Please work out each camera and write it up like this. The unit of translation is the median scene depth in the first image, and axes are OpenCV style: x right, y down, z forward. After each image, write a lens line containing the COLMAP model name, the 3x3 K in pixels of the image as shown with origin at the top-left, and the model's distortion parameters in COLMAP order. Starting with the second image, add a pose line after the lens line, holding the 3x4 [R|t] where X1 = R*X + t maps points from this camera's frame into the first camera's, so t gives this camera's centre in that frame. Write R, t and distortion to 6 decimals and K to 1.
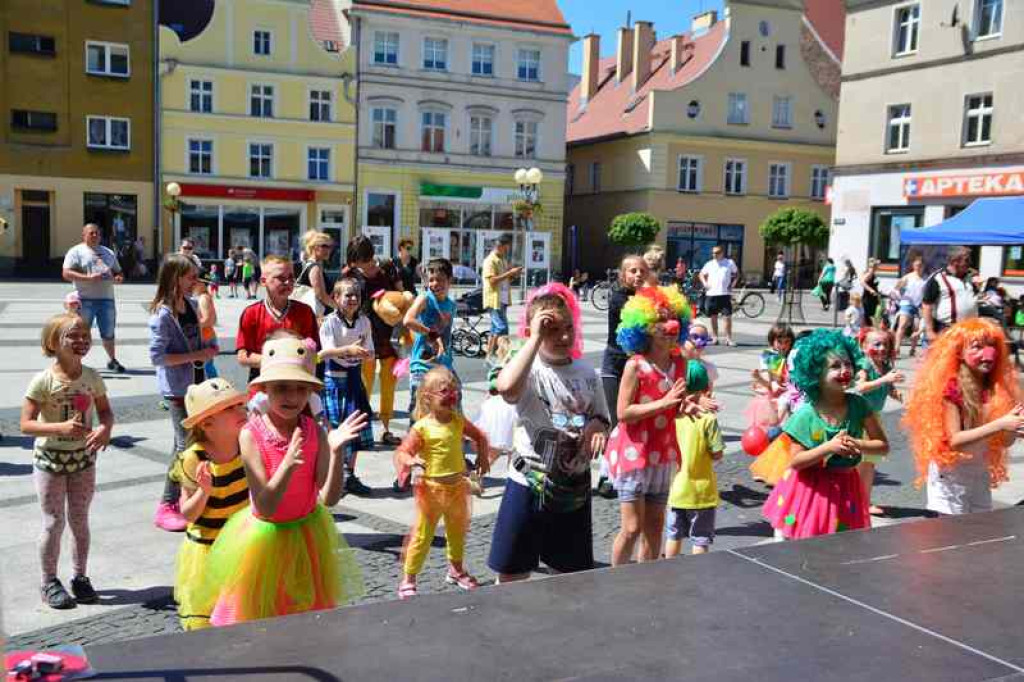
lens RADIAL K [[1007.4, 0, 502.4], [0, 1007.4, 332.9], [0, 0, 1]] dist [0.010480, 0.000000]
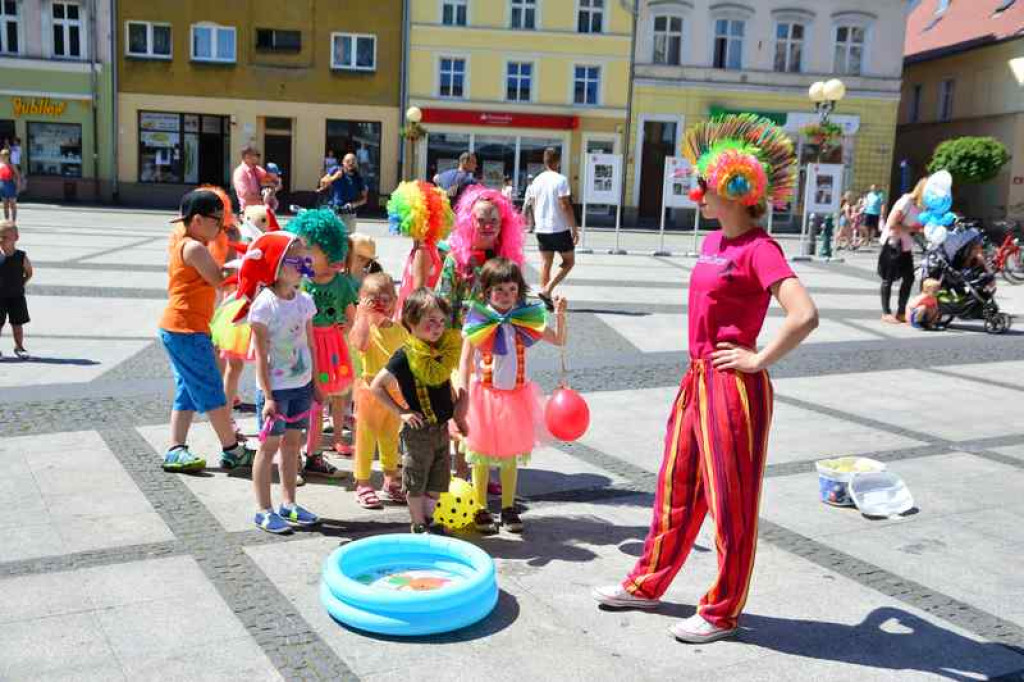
lens RADIAL K [[1076.4, 0, 510.6], [0, 1076.4, 343.8], [0, 0, 1]] dist [0.034460, 0.000000]
pose [[0.953530, 0.057474, -0.295767, 0.045265], [-0.040470, 0.997174, 0.063300, -0.007149], [0.298569, -0.048389, 0.953160, 0.131303]]
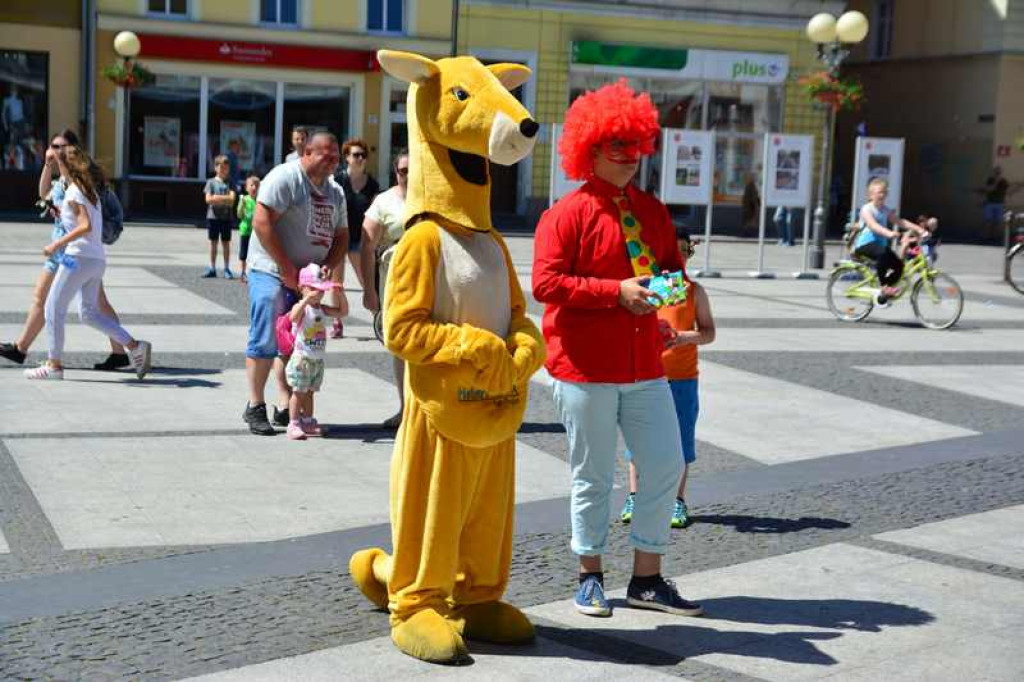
lens RADIAL K [[1820.2, 0, 516.4], [0, 1820.2, 337.5], [0, 0, 1]] dist [0.206915, 0.000000]
pose [[0.998880, 0.019139, -0.043268, -0.084073], [-0.018559, 0.999733, 0.013754, -0.007042], [0.043519, -0.012935, 0.998969, 0.048850]]
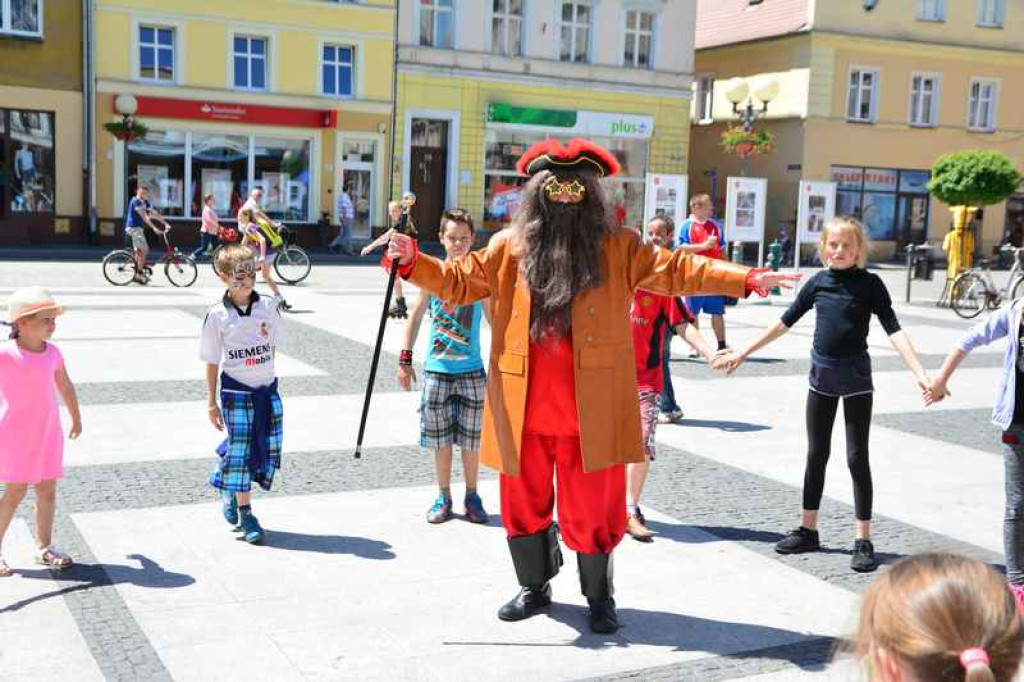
lens RADIAL K [[1276.6, 0, 521.6], [0, 1276.6, 343.2], [0, 0, 1]] dist [0.077007, 0.000000]
pose [[0.997358, 0.000864, 0.072634, -0.151881], [-0.003028, 0.999555, 0.029686, -0.021691], [-0.072576, -0.029828, 0.996917, 0.206756]]
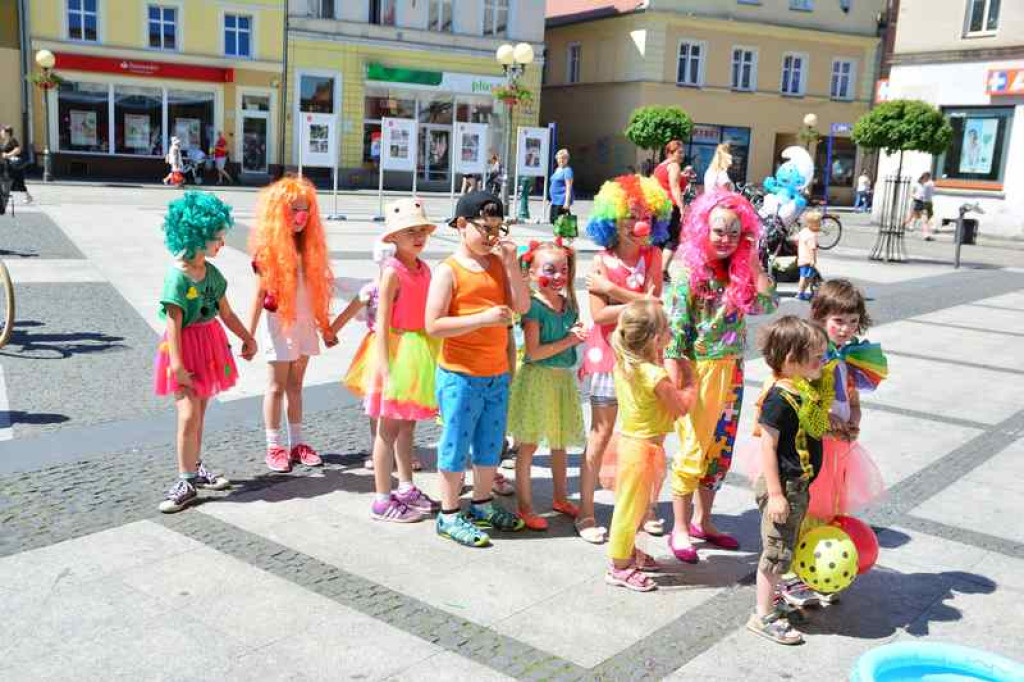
lens RADIAL K [[1076.4, 0, 504.1], [0, 1076.4, 338.3], [0, 0, 1]] dist [0.034460, 0.000000]
pose [[0.998058, 0.013758, 0.060748, -0.026469], [-0.019082, 0.995943, 0.087944, -0.010834], [-0.059291, -0.088933, 0.994271, 0.147930]]
